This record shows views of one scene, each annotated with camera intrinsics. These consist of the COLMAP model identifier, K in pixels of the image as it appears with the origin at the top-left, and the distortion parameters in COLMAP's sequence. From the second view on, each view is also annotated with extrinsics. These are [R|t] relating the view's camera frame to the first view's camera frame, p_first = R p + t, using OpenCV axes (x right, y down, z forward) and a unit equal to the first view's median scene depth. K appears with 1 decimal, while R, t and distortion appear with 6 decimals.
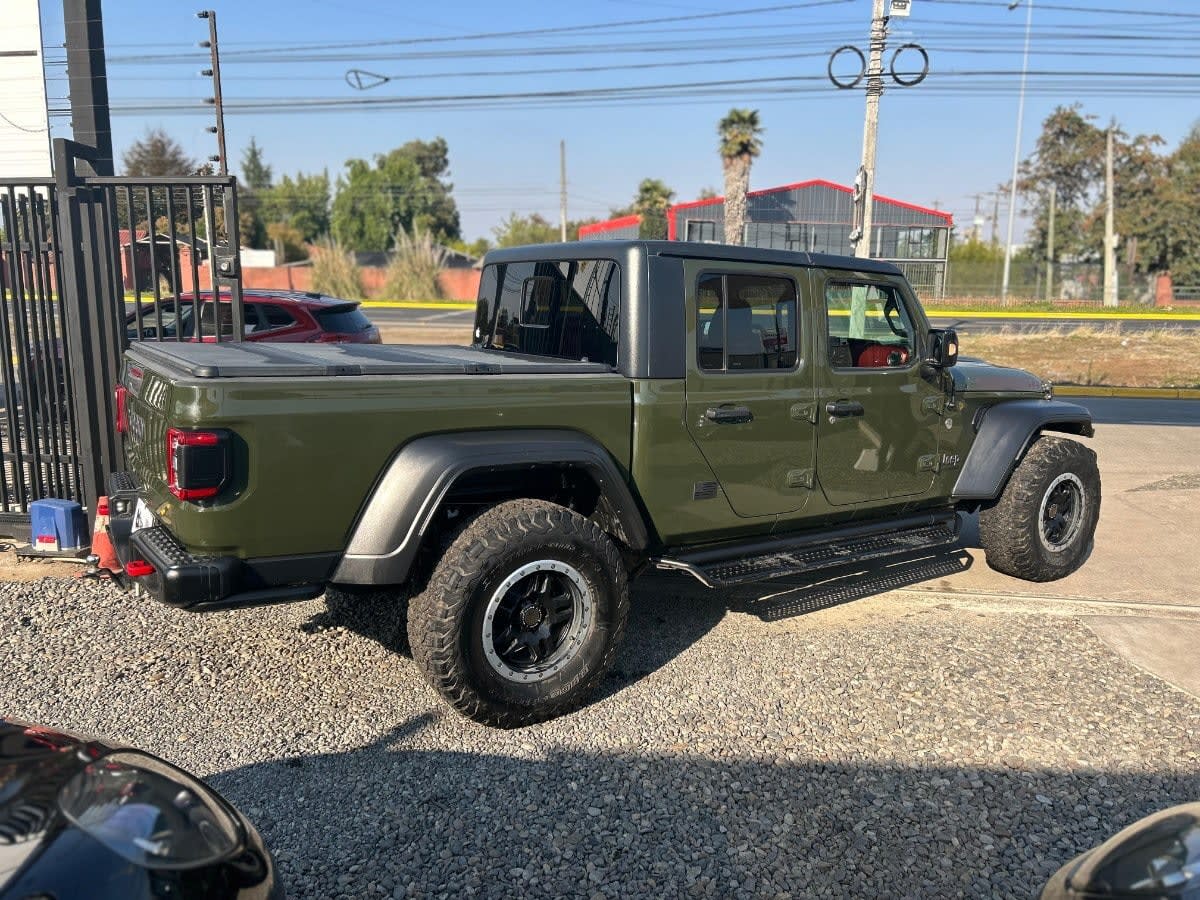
lens RADIAL K [[905.2, 0, 602.1], [0, 905.2, 446.7], [0, 0, 1]] dist [0.046562, -0.046228]
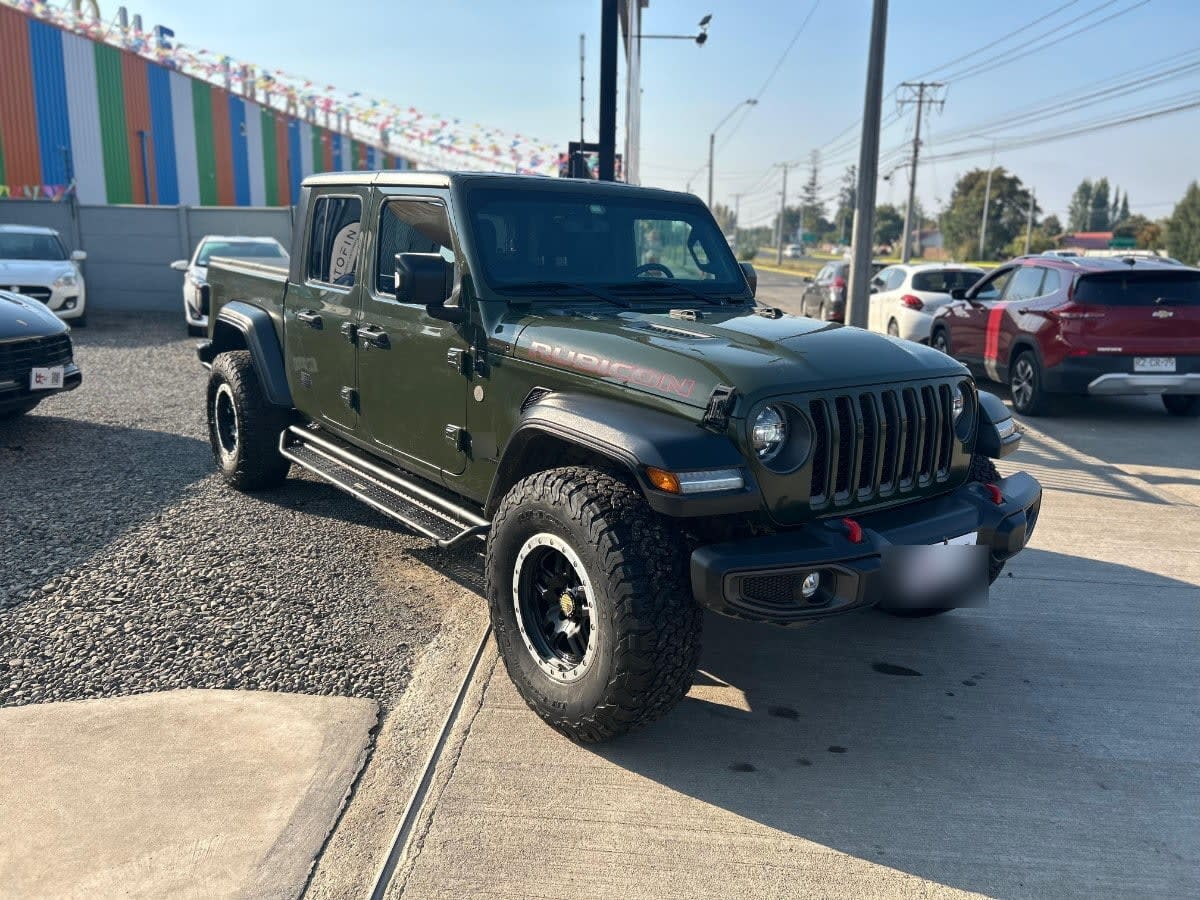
lens RADIAL K [[905.2, 0, 600.9], [0, 905.2, 448.2], [0, 0, 1]] dist [0.046562, -0.046228]
pose [[0.072508, 0.201087, -0.976886, 0.447733], [-0.195774, 0.963279, 0.183755, -0.054390], [0.977965, 0.177925, 0.109213, 0.420678]]
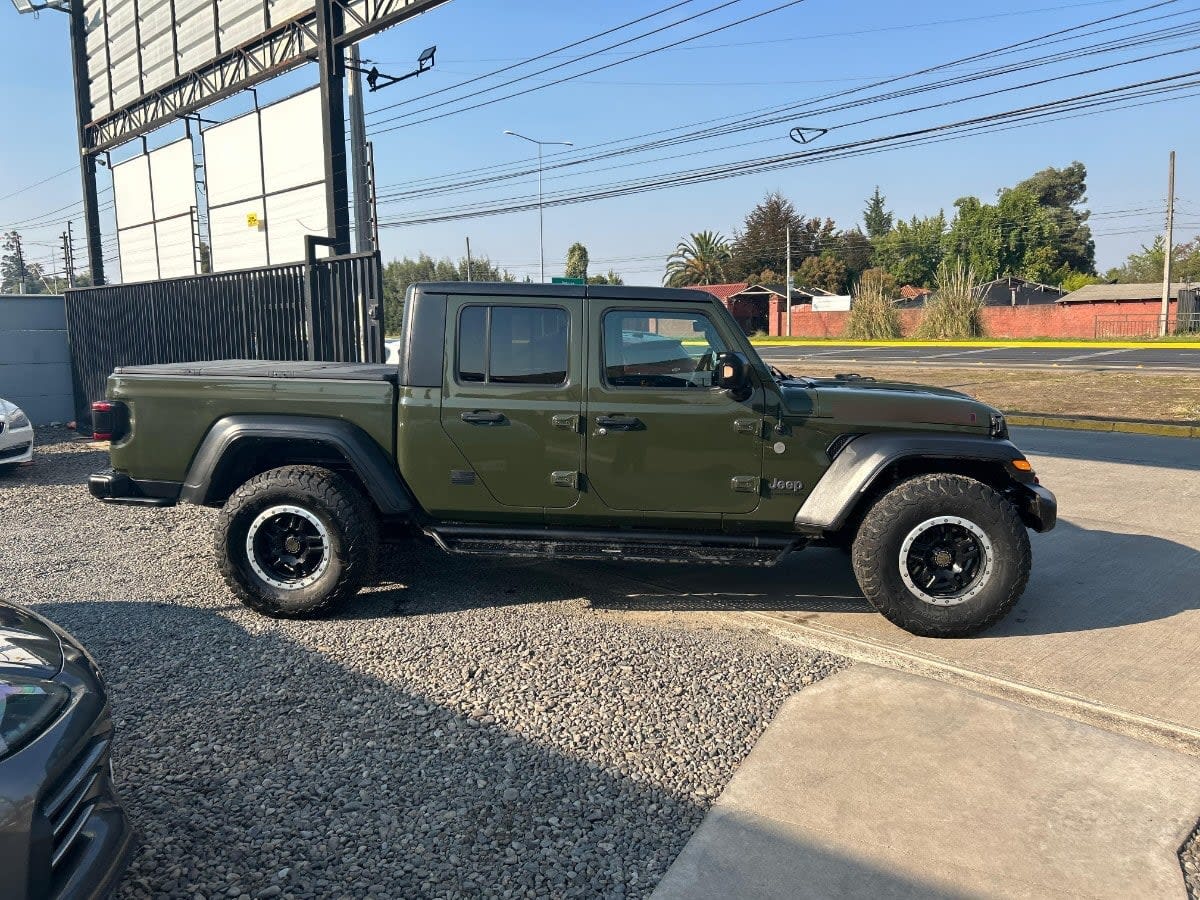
lens RADIAL K [[905.2, 0, 596.6], [0, 905.2, 450.2], [0, 0, 1]] dist [0.046562, -0.046228]
pose [[0.782751, 0.063622, -0.619074, 0.342894], [-0.089428, 0.995936, -0.010719, 0.002606], [0.615876, 0.063752, 0.785259, 0.042346]]
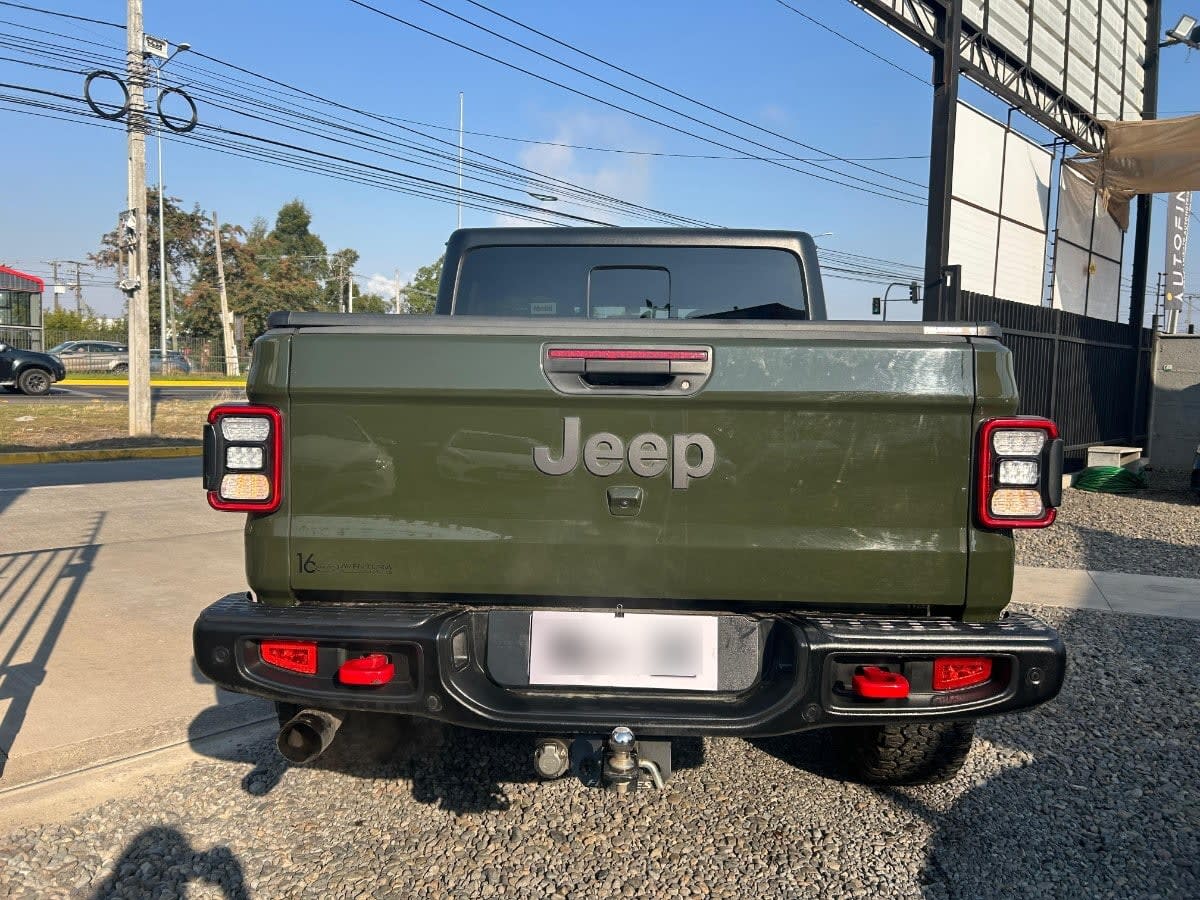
lens RADIAL K [[905.2, 0, 593.9], [0, 905.2, 440.3], [0, 0, 1]] dist [0.046562, -0.046228]
pose [[0.580262, -0.055476, 0.812538, -0.268662], [0.128301, 0.991446, -0.023934, -0.009184], [-0.804260, 0.118137, 0.582416, 0.212859]]
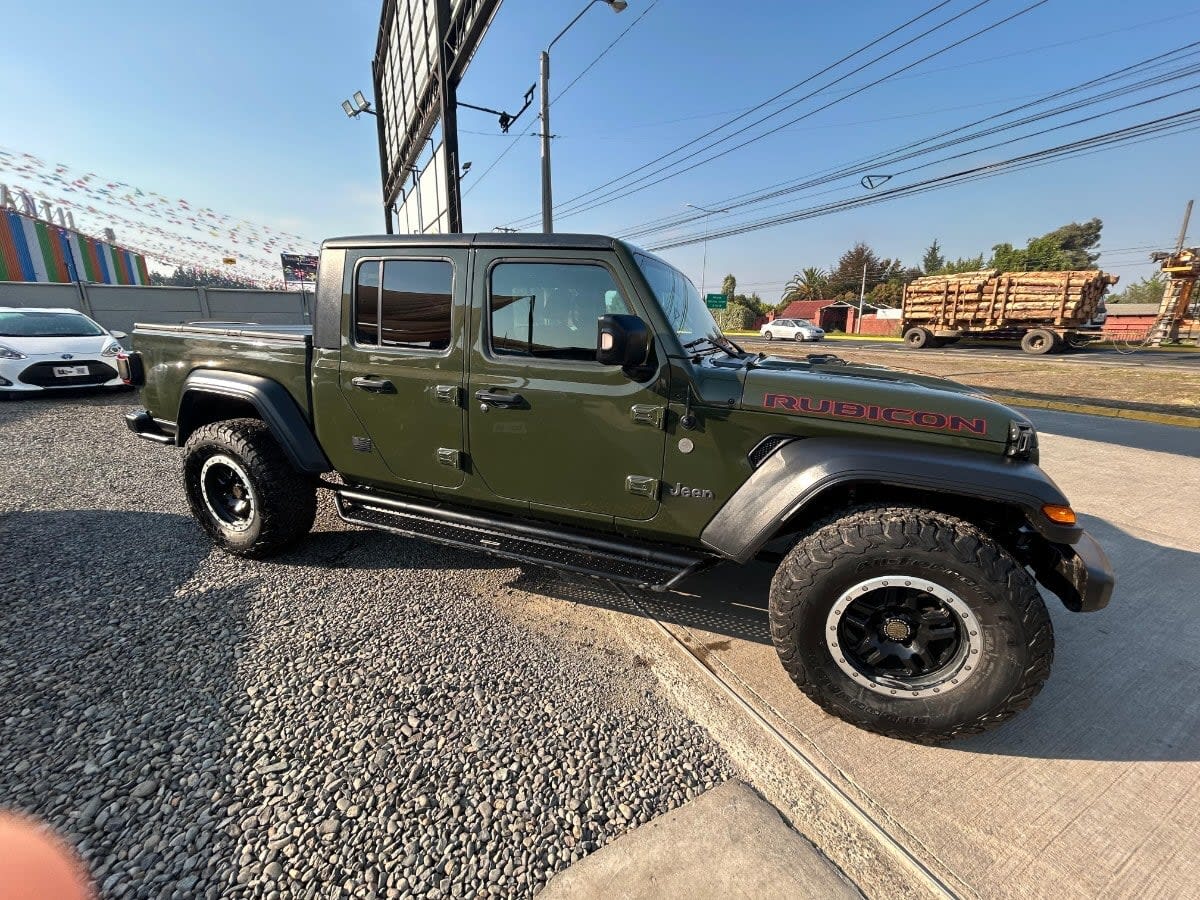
lens RADIAL K [[485.3, 0, 600.4], [0, 485.3, 447.8], [0, 0, 1]] dist [-0.002039, 0.001342]
pose [[0.580493, 0.197289, -0.790003, 0.271573], [-0.150549, 0.979481, 0.133984, -0.027346], [0.800227, 0.041158, 0.598284, 0.286804]]
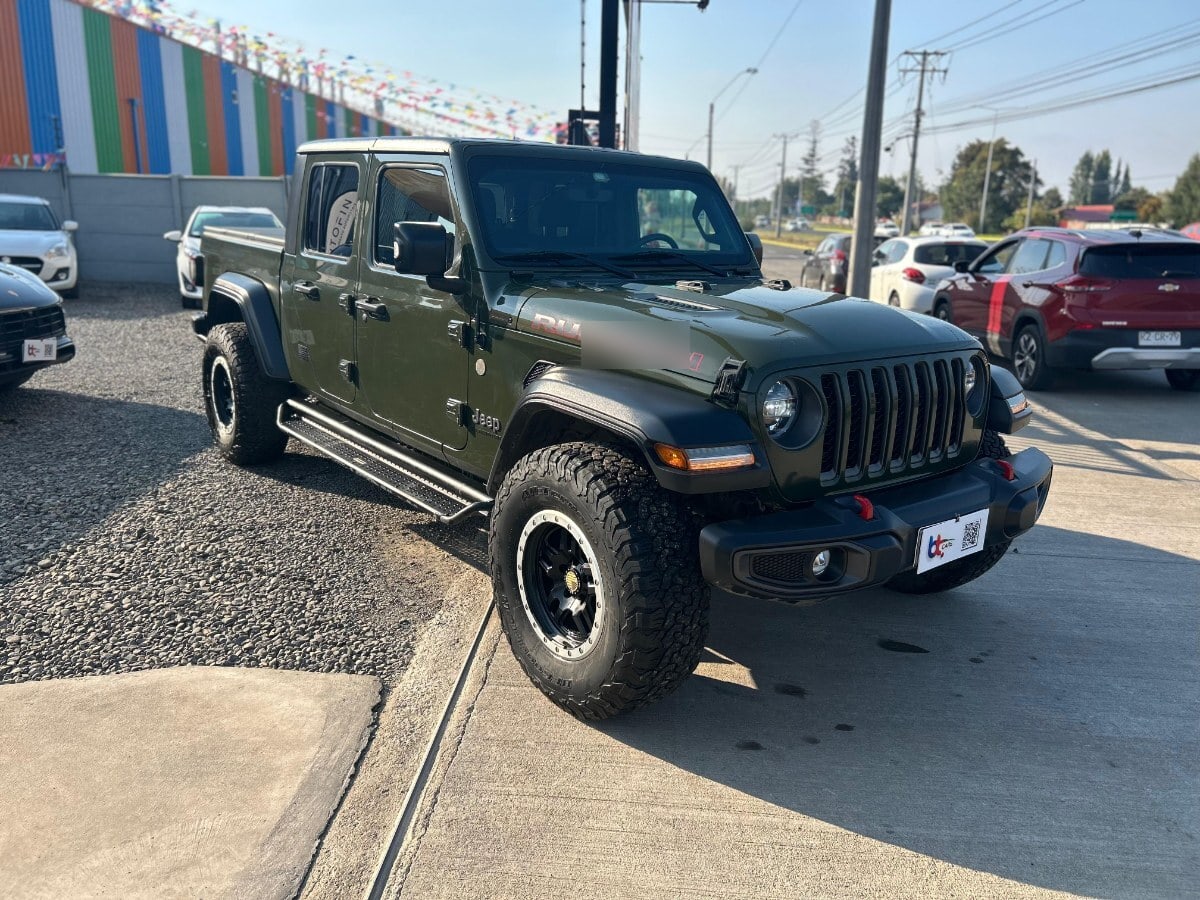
lens RADIAL K [[905.2, 0, 600.8], [0, 905.2, 453.5], [0, 0, 1]] dist [0.046562, -0.046228]
pose [[0.075524, 0.234728, -0.969123, 0.442648], [-0.197902, 0.956093, 0.216149, -0.053237], [0.977308, 0.175466, 0.118661, 0.418882]]
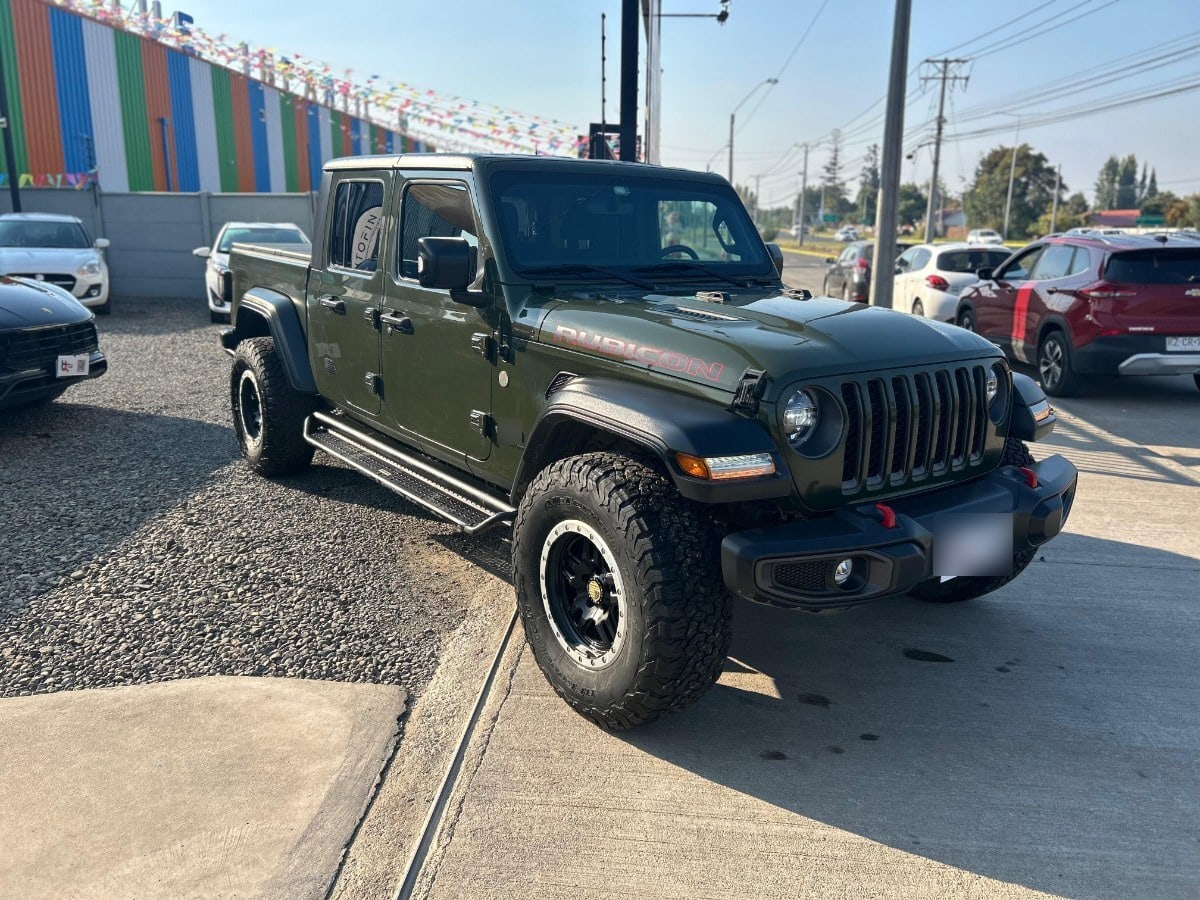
lens RADIAL K [[905.2, 0, 604.1], [0, 905.2, 446.7], [0, 0, 1]] dist [0.046562, -0.046228]
pose [[0.055238, 0.216632, -0.974689, 0.444581], [-0.186965, 0.961157, 0.203029, -0.053867], [0.980812, 0.171018, 0.093595, 0.419125]]
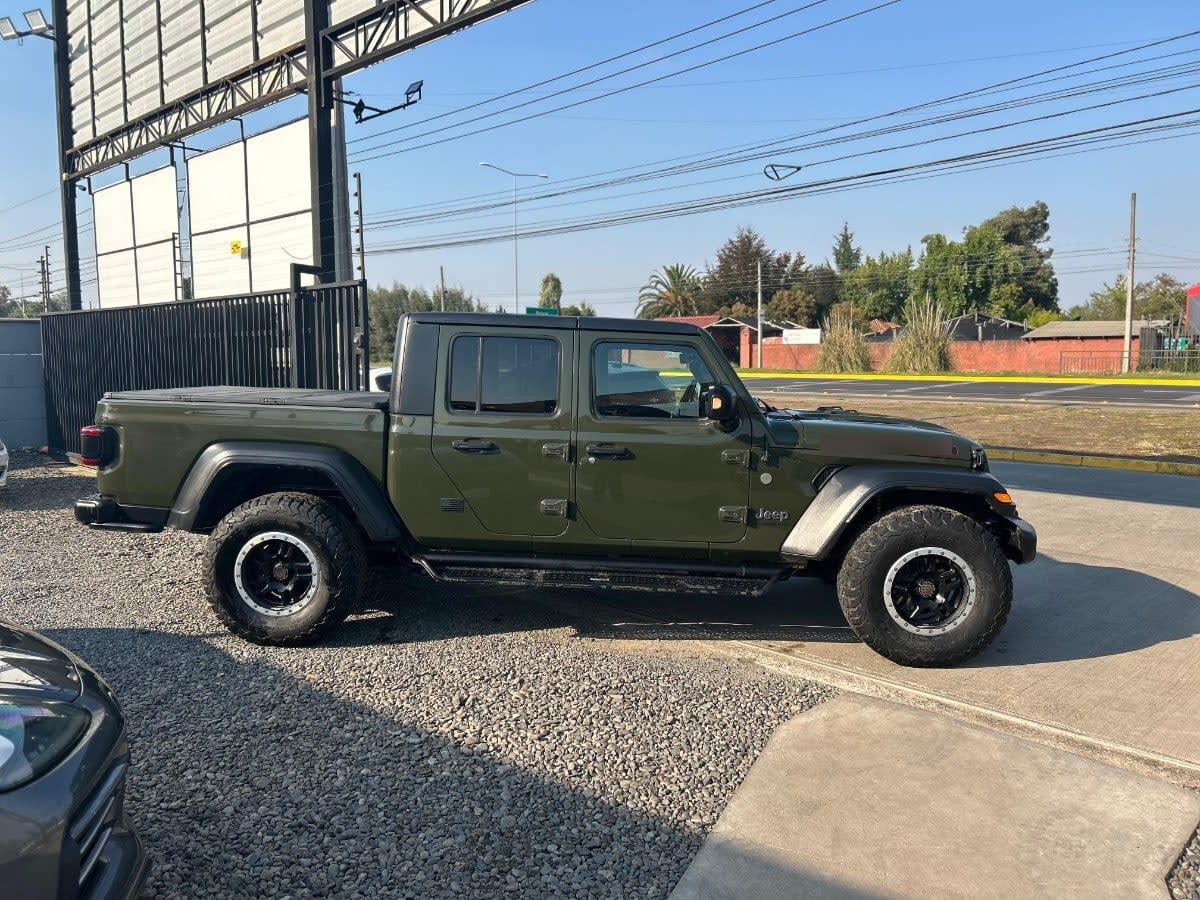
lens RADIAL K [[905.2, 0, 588.0], [0, 905.2, 451.2], [0, 0, 1]] dist [0.046562, -0.046228]
pose [[0.796292, 0.051578, -0.602709, 0.338947], [-0.097713, 0.994241, -0.044014, 0.003583], [0.596968, 0.093941, 0.796746, 0.033421]]
